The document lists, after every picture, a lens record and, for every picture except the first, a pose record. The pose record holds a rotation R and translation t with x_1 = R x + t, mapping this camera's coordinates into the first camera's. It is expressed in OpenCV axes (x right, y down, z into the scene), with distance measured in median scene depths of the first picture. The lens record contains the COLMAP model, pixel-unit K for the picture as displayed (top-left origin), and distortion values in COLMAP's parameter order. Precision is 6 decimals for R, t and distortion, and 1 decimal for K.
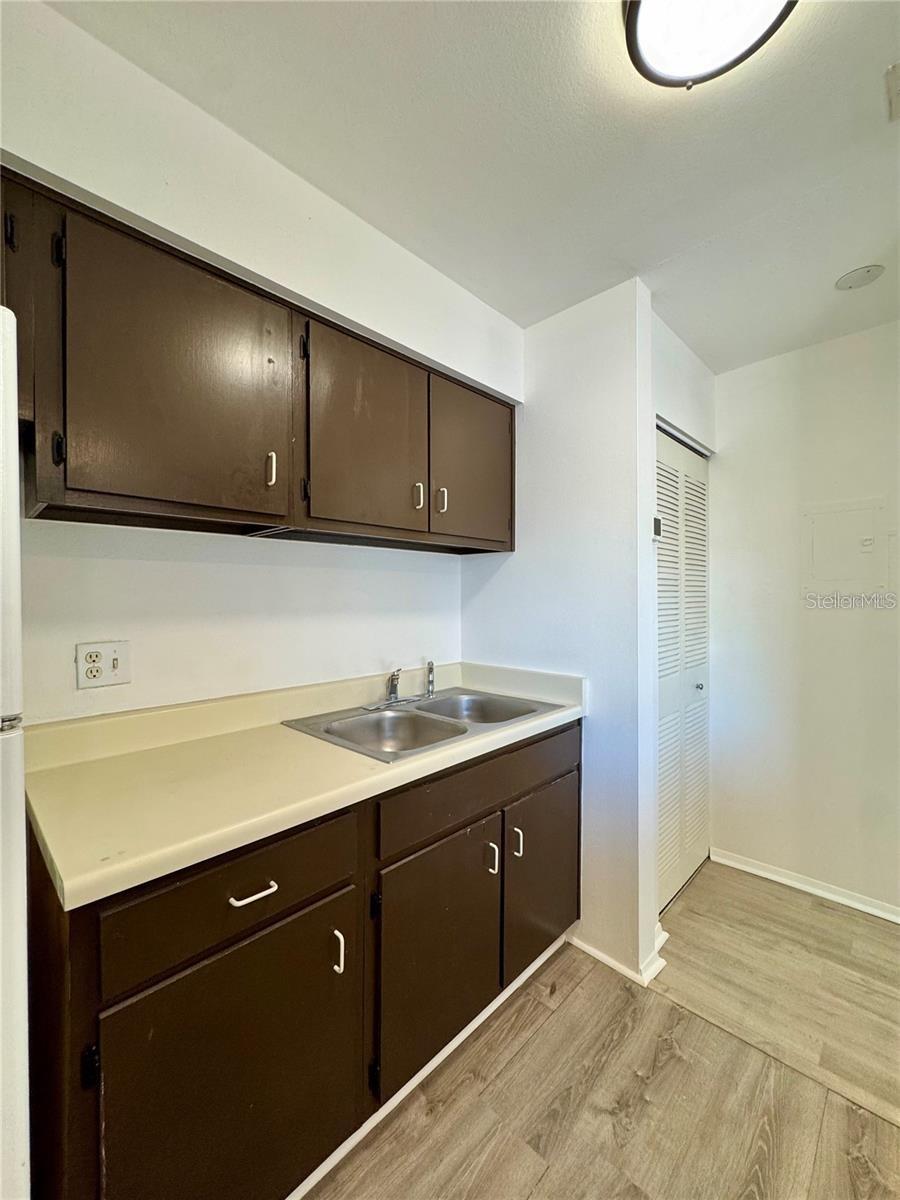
lens RADIAL K [[480.3, 0, 450.3], [0, 480.3, 596.8], [0, 0, 1]] dist [-0.001637, 0.000611]
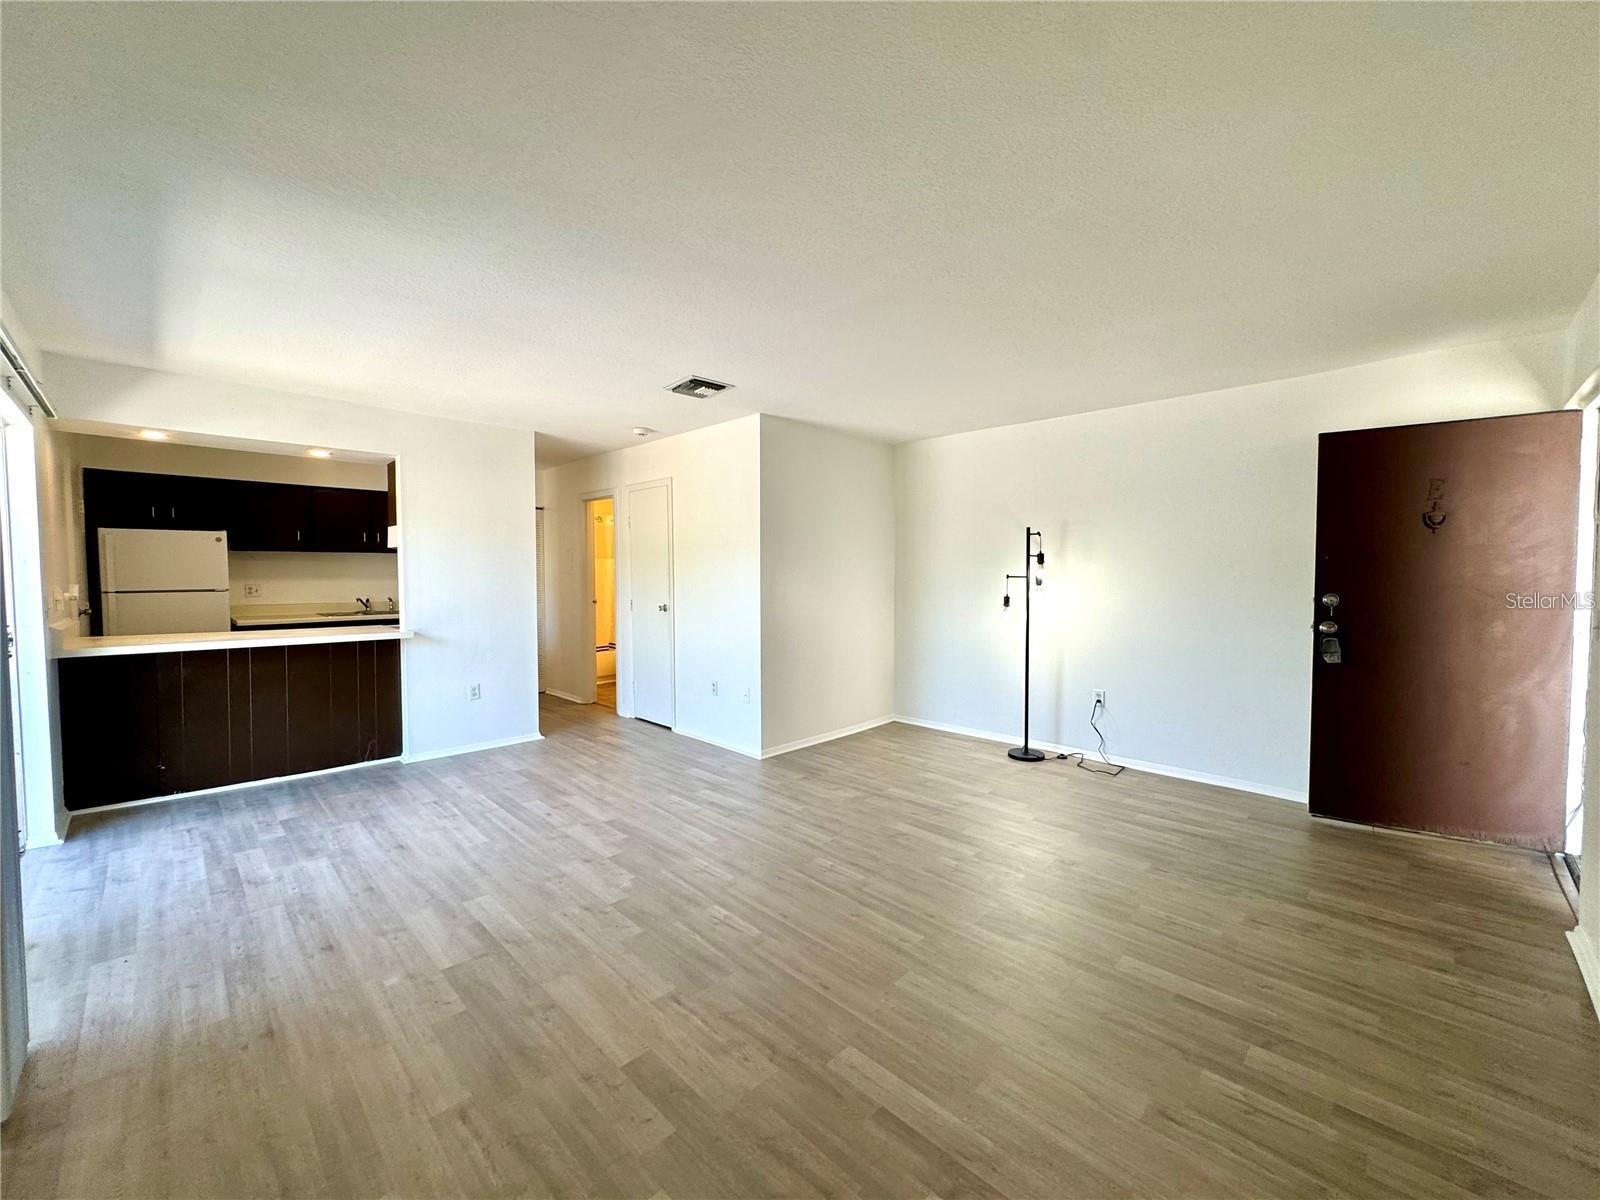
lens RADIAL K [[639.5, 0, 800.2], [0, 639.5, 598.4], [0, 0, 1]] dist [-0.001971, 0.000507]
pose [[0.999921, 0.009505, -0.008177, 2.357980], [-0.009136, 0.998991, 0.043976, -0.030510], [0.008587, -0.043898, 0.998999, -2.582136]]
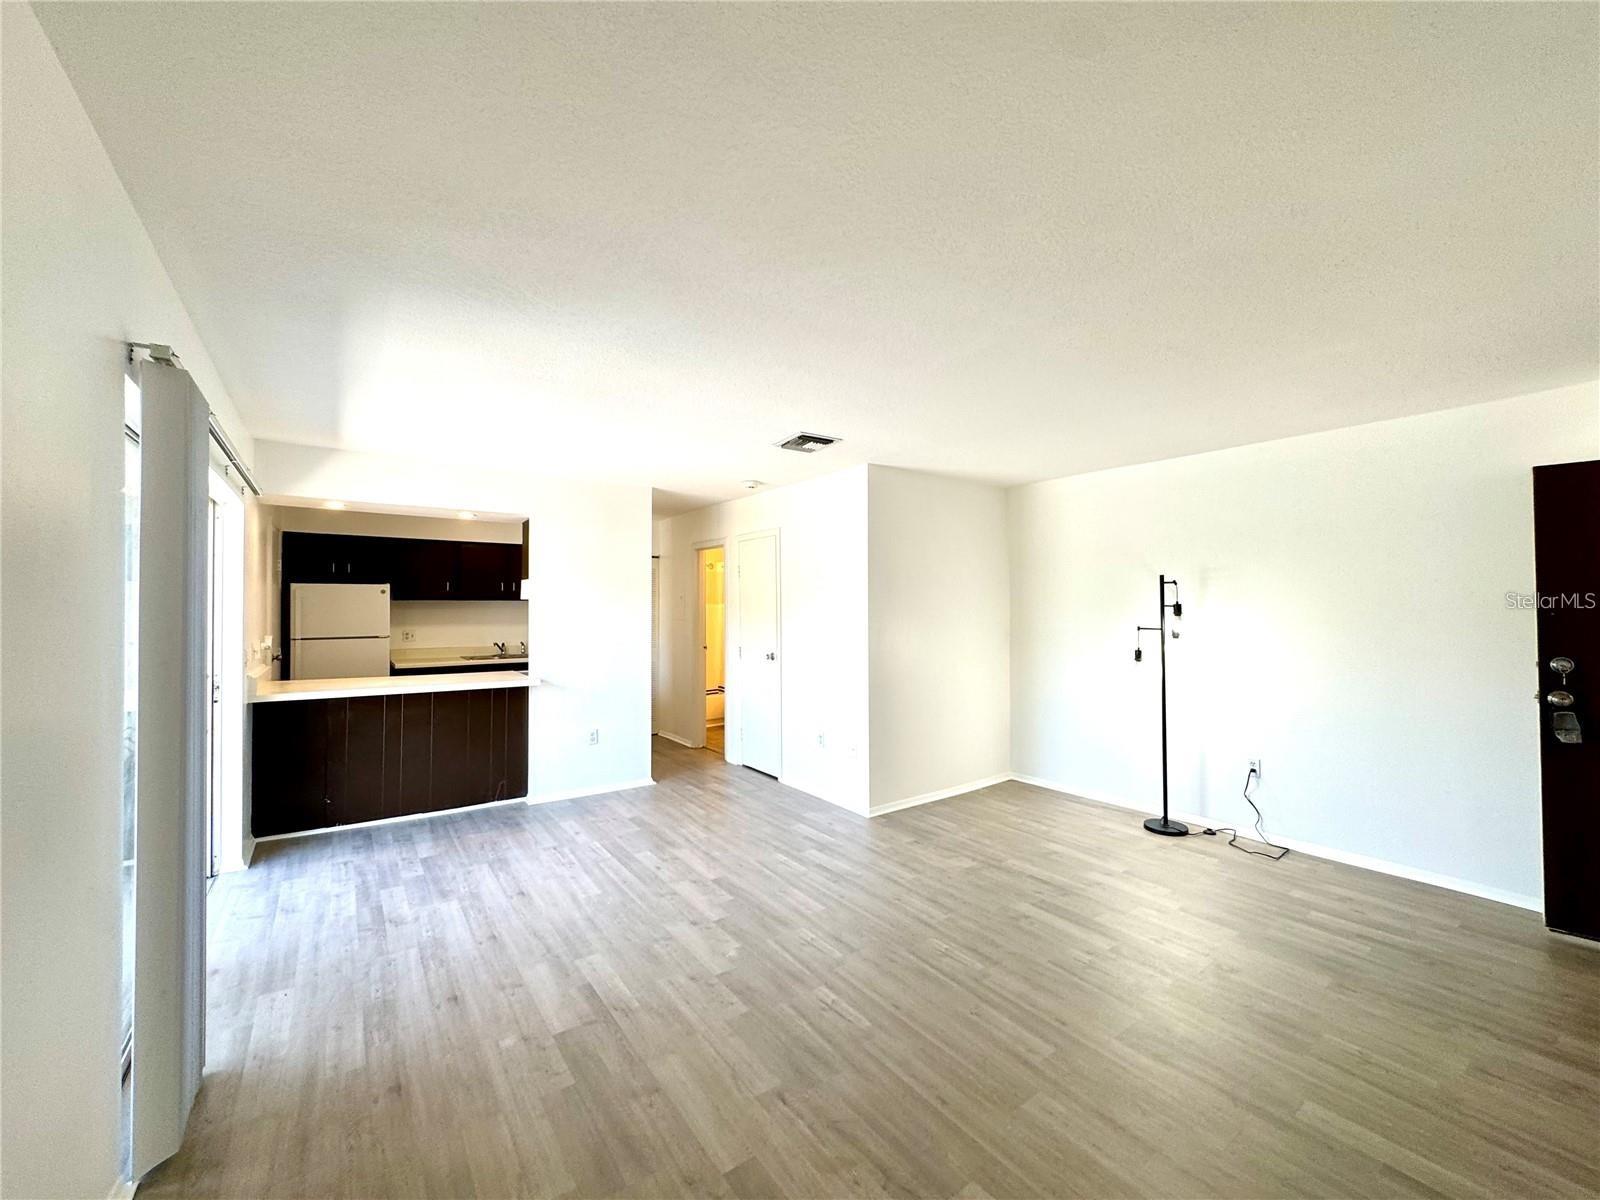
lens RADIAL K [[640.4, 0, 801.1], [0, 640.4, 598.5], [0, 0, 1]] dist [-0.001637, 0.000611]
pose [[0.985244, 0.004554, -0.171095, 2.346799], [-0.006523, 0.999919, -0.010952, -0.089711], [0.171032, 0.011906, 0.985194, -2.542350]]
